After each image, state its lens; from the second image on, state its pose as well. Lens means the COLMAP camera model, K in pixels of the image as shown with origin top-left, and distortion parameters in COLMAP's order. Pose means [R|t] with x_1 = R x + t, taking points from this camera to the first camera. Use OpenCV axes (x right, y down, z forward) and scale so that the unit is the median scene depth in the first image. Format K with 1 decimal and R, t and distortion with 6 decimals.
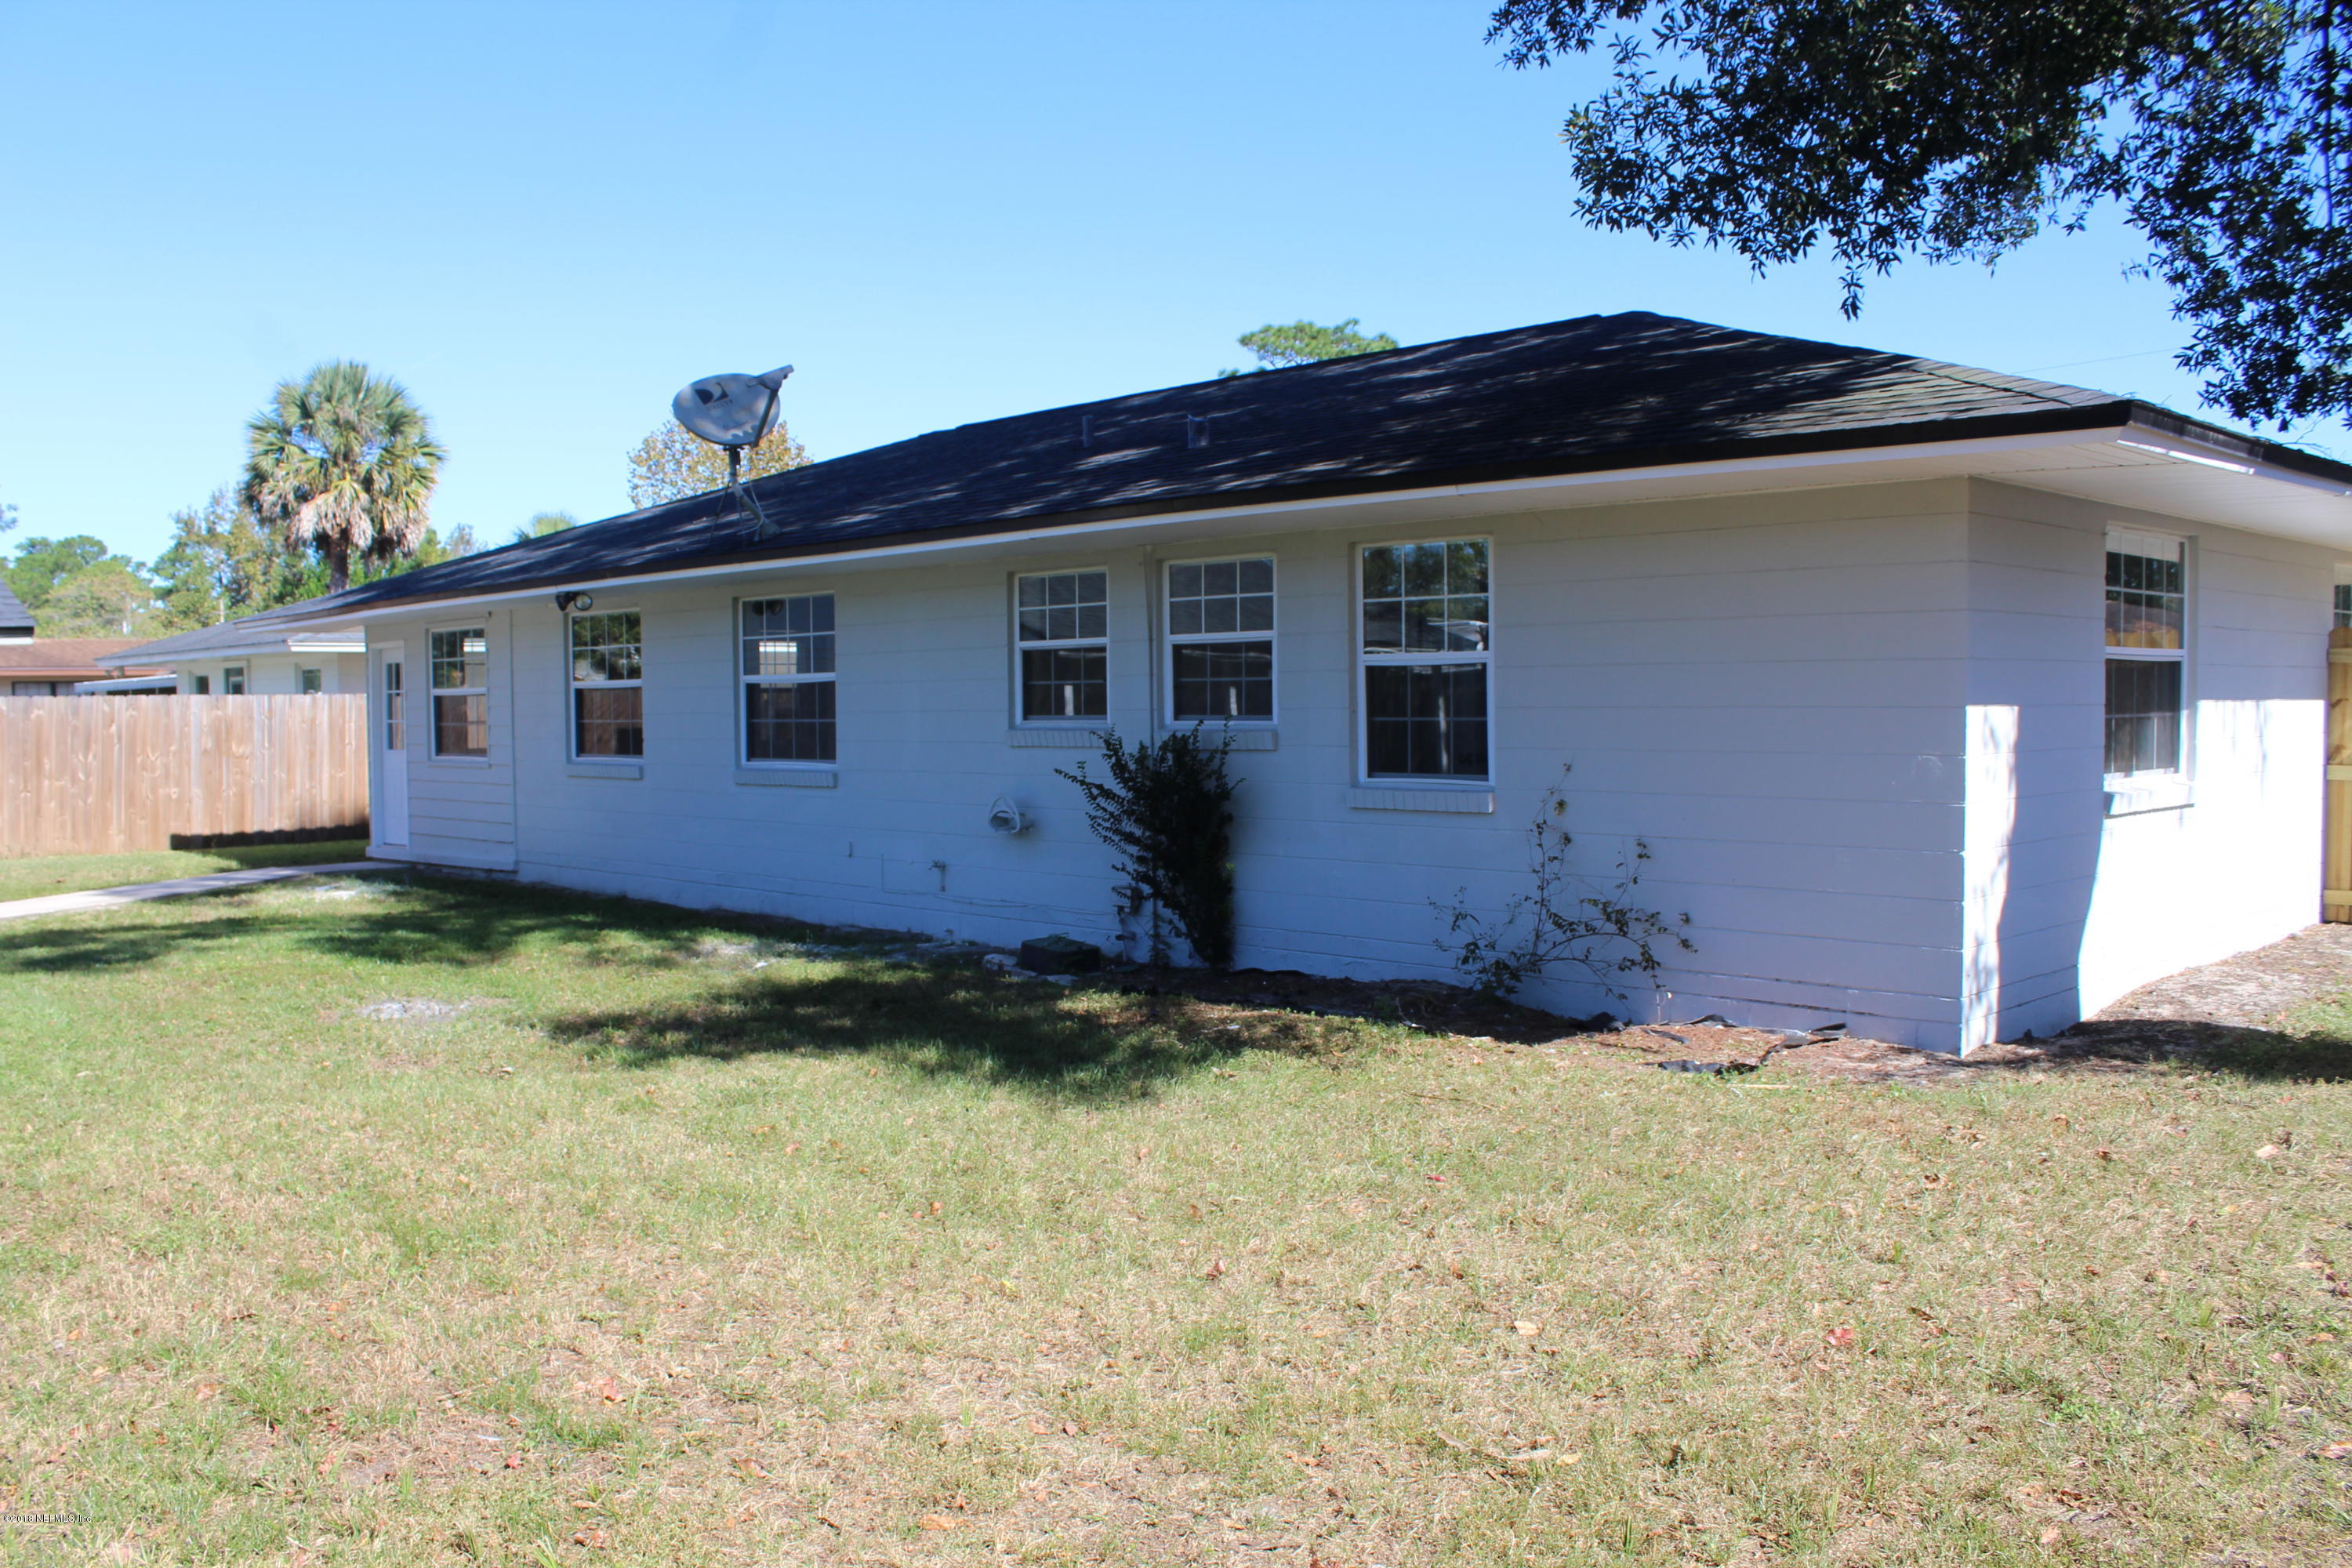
lens RADIAL K [[1974.1, 0, 1177.3], [0, 1974.1, 787.7], [0, 0, 1]] dist [-0.151996, 0.118406]
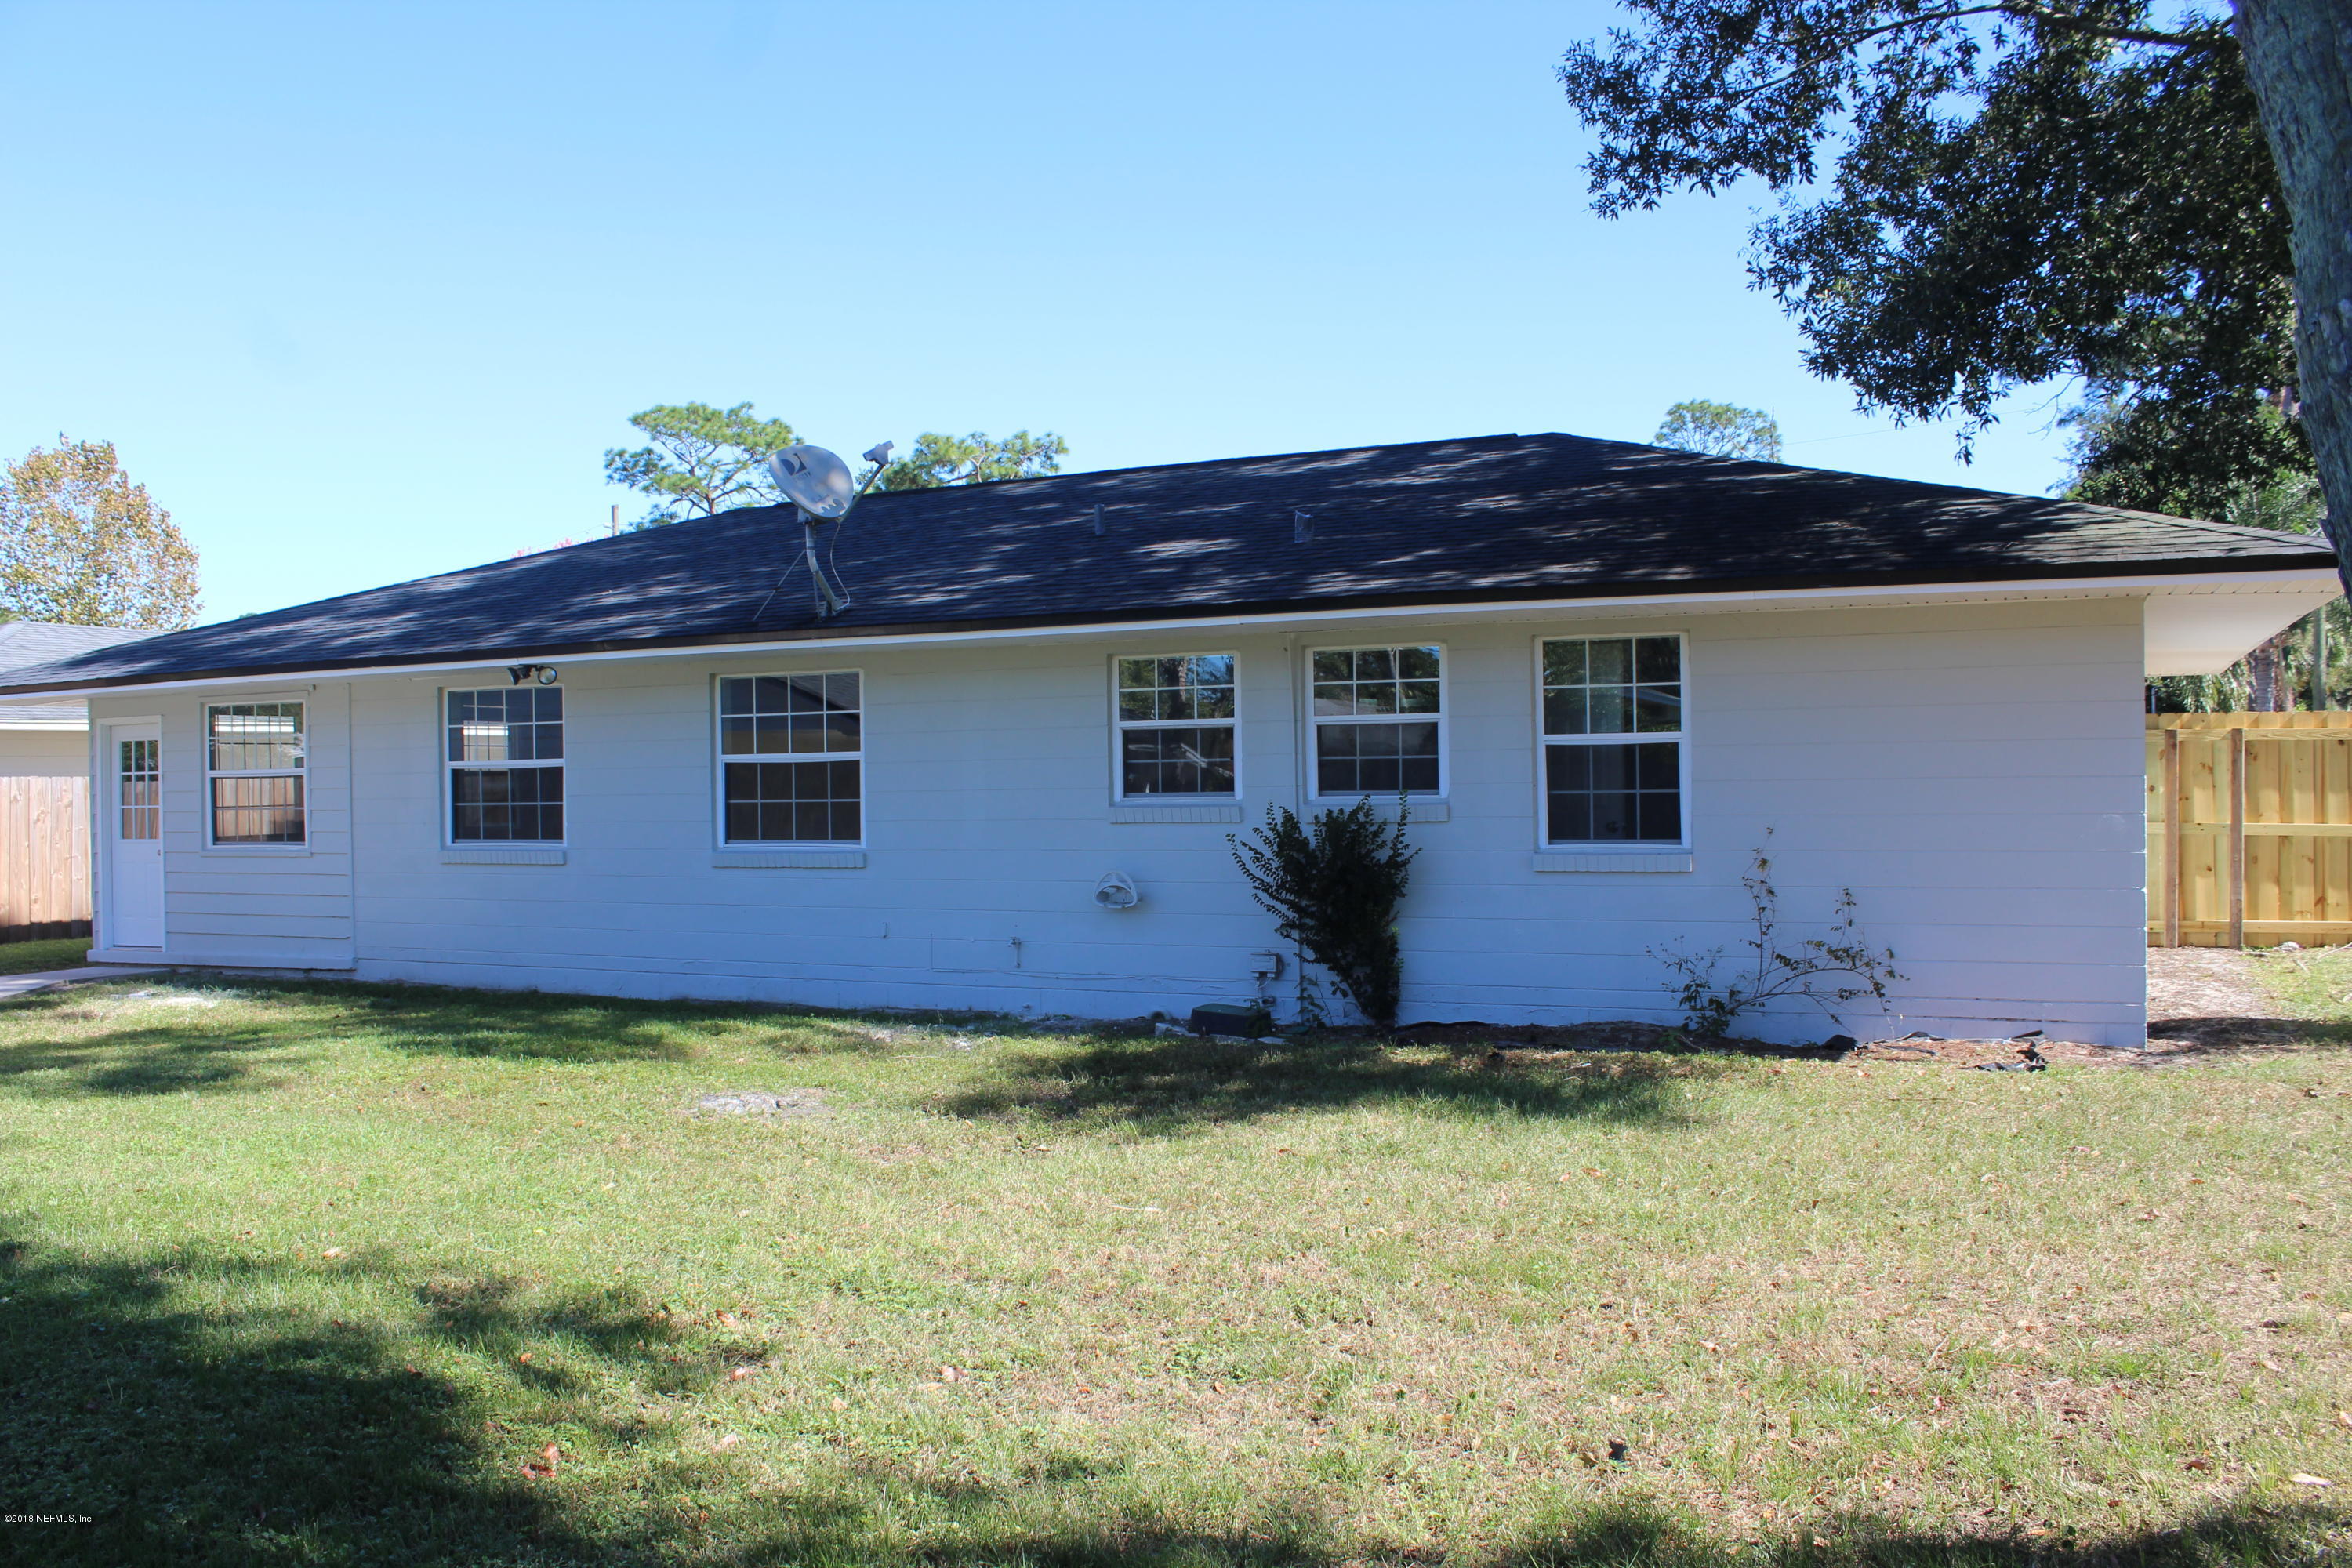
lens RADIAL K [[1974.1, 0, 1235.3], [0, 1974.1, 777.8], [0, 0, 1]] dist [-0.151996, 0.118406]
pose [[0.945448, -0.004780, 0.325737, -0.394211], [0.020829, 0.998734, -0.045799, 0.004316], [-0.325106, 0.050085, 0.944350, 0.001956]]
